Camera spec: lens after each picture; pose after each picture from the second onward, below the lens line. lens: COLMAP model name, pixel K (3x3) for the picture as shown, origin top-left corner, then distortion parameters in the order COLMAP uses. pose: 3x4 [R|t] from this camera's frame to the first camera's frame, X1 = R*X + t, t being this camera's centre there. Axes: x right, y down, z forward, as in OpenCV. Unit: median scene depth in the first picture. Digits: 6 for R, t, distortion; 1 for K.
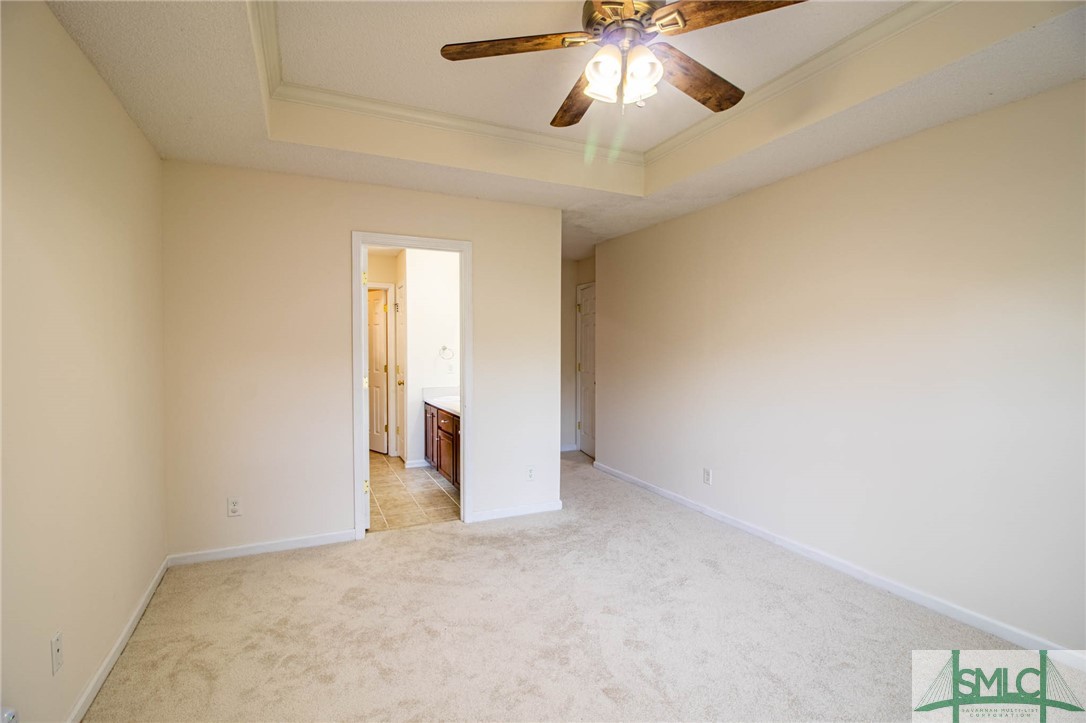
lens RADIAL K [[506.3, 0, 542.7], [0, 506.3, 358.4], [0, 0, 1]] dist [0.005179, -0.015784]
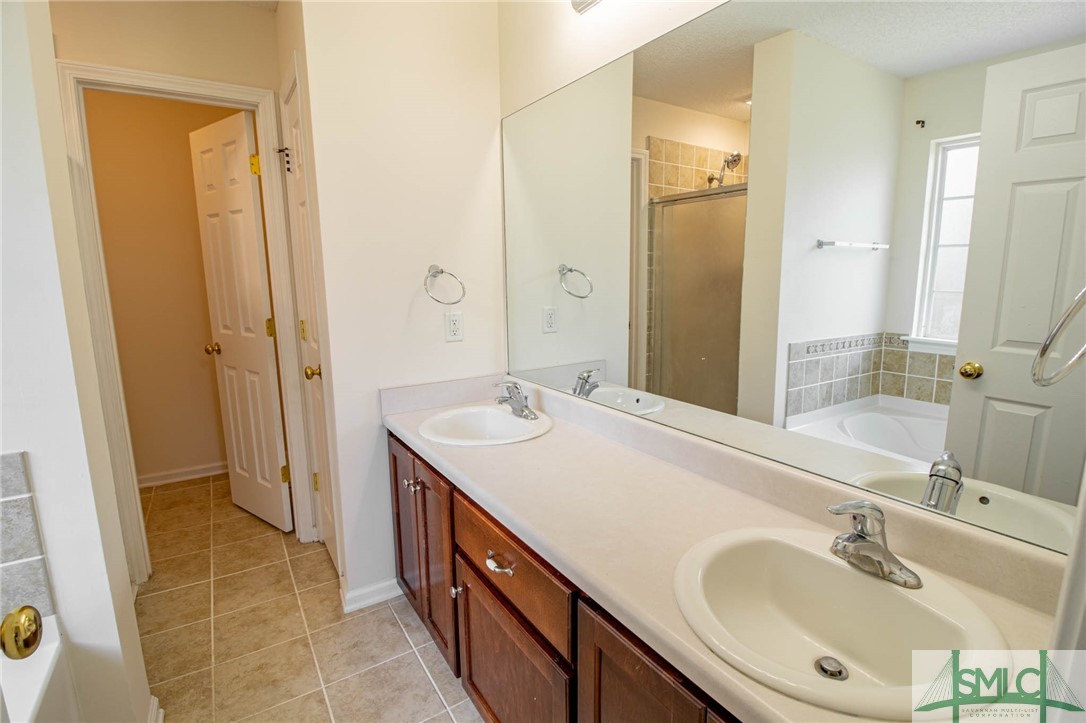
lens RADIAL K [[506.3, 0, 542.7], [0, 506.3, 358.4], [0, 0, 1]] dist [0.005179, -0.015784]
pose [[0.990603, -0.031670, 0.133054, -0.158907], [0.012234, 0.989440, 0.144423, -0.010029], [-0.136223, -0.141438, 0.980530, 0.600535]]
